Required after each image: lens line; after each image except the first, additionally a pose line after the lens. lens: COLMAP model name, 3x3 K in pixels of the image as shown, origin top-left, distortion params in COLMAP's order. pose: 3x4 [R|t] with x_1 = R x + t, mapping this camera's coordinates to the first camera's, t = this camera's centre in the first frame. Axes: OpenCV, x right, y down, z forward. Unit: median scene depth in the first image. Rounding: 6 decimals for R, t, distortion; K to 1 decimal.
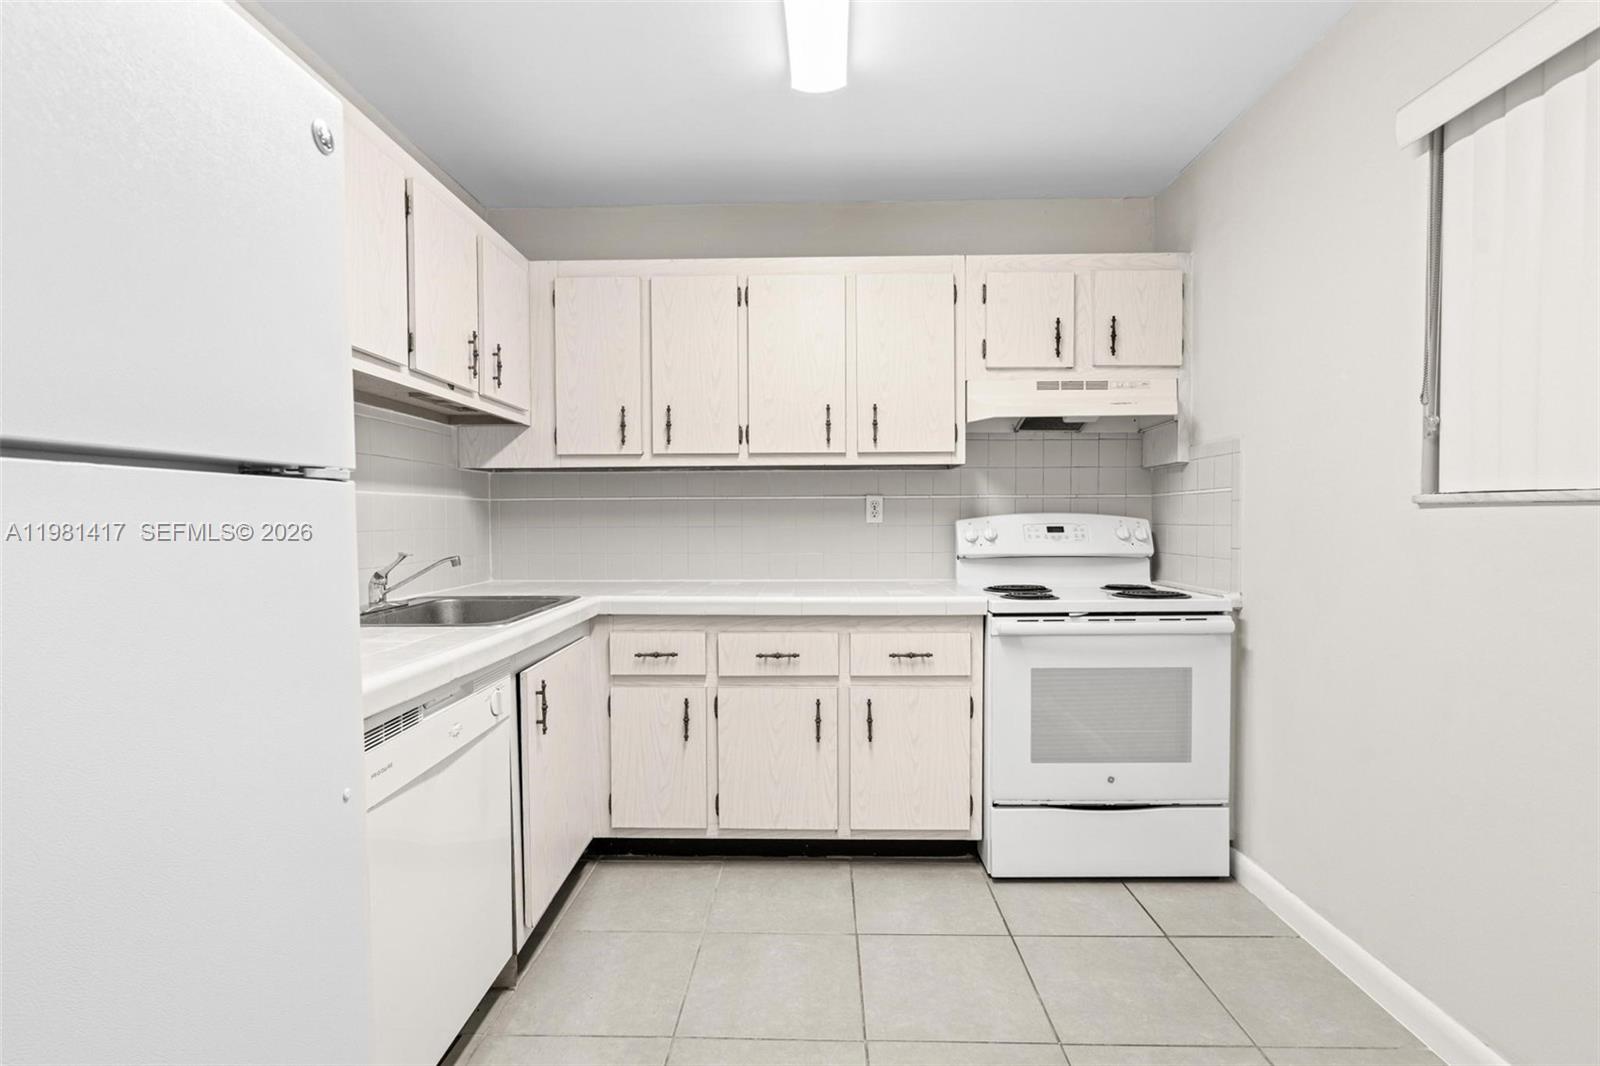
lens RADIAL K [[748.9, 0, 814.0], [0, 748.9, 529.7], [0, 0, 1]] dist [-0.011562, 0.000099]
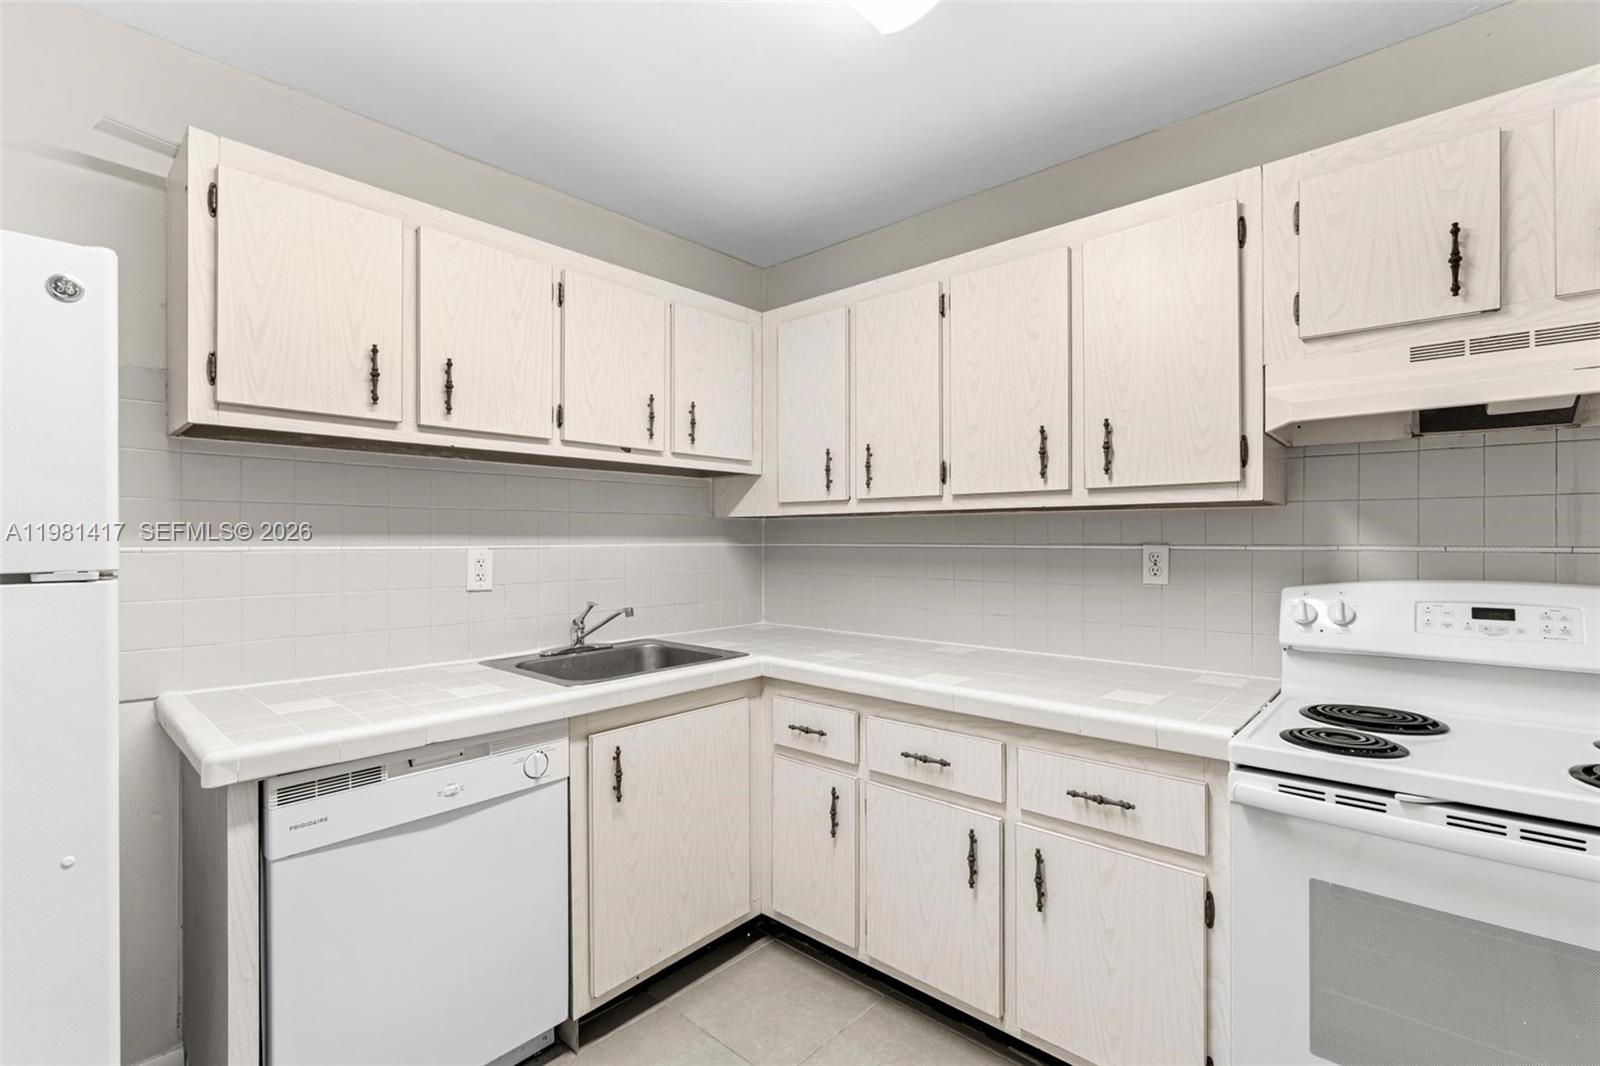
lens RADIAL K [[726.1, 0, 800.9], [0, 726.1, 529.6], [0, 0, 1]] dist [-0.009082, 0.000313]
pose [[0.750398, -0.003760, -0.660976, 0.347443], [-0.013889, 0.999673, -0.021455, -0.050879], [0.660841, 0.025280, 0.750100, 0.340419]]
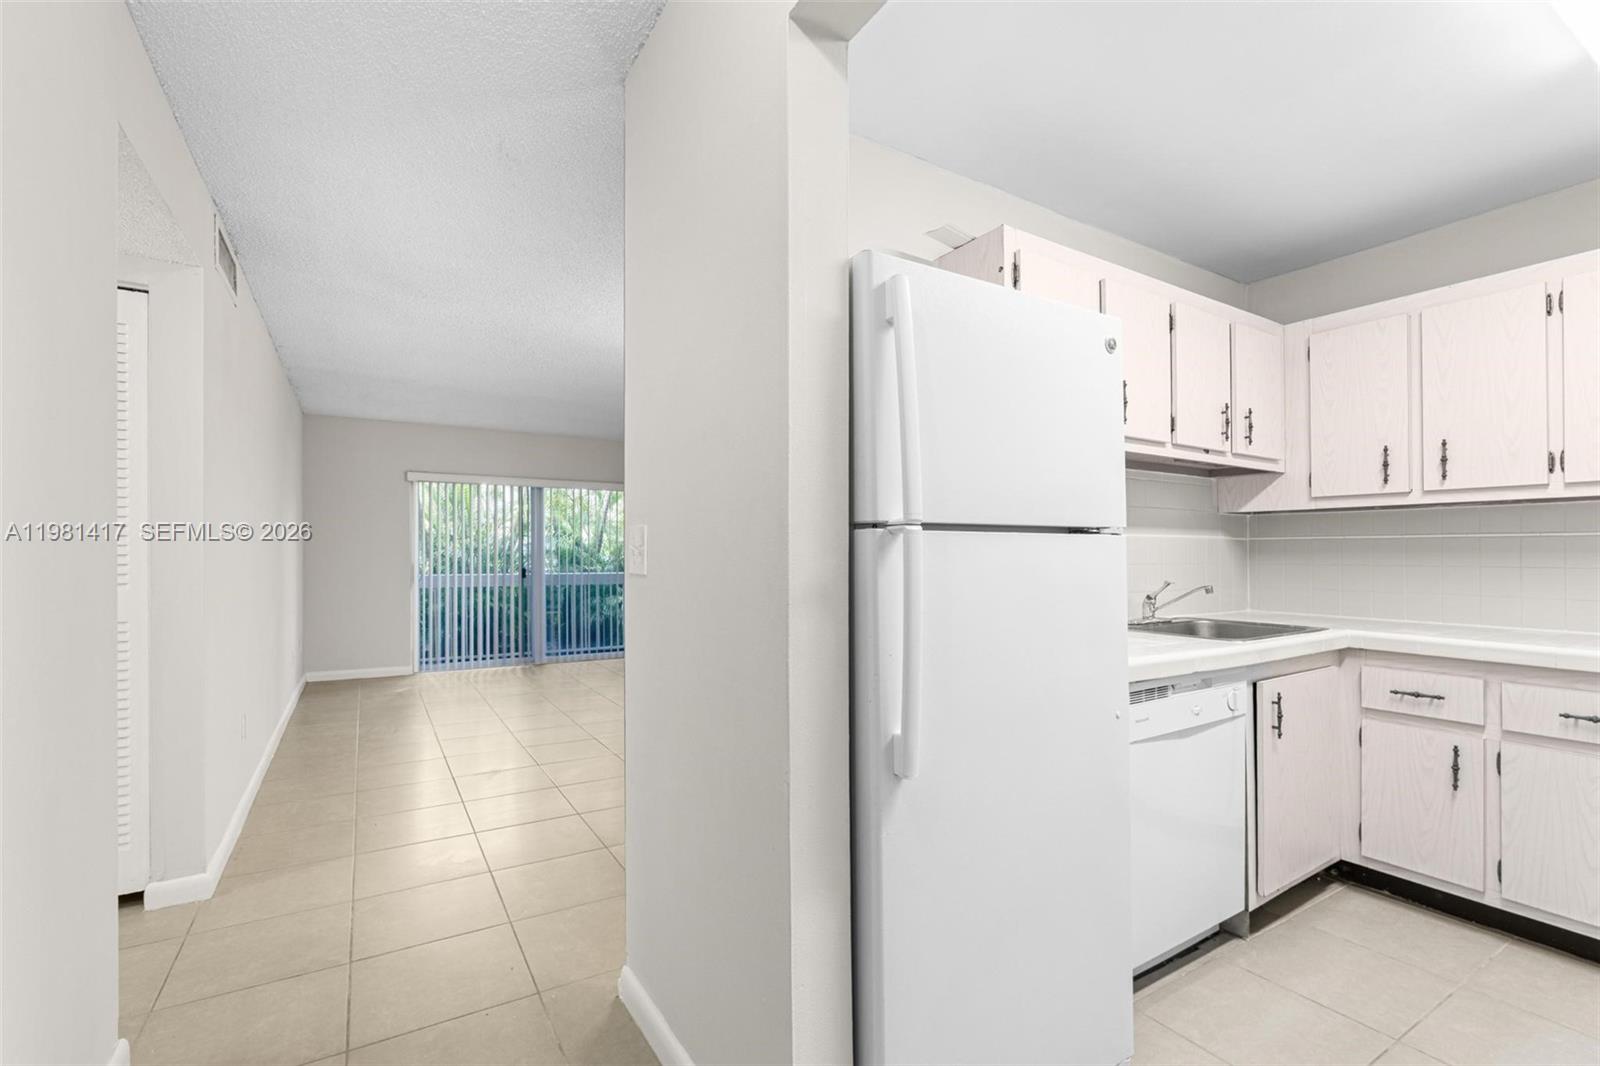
lens RADIAL K [[722.0, 0, 795.7], [0, 722.0, 545.9], [0, 0, 1]] dist [-0.008928, 0.000607]
pose [[0.538527, -0.001836, -0.842606, 0.145197], [-0.020544, 0.999672, -0.015308, 0.001382], [0.842358, 0.025554, 0.538312, -0.207391]]
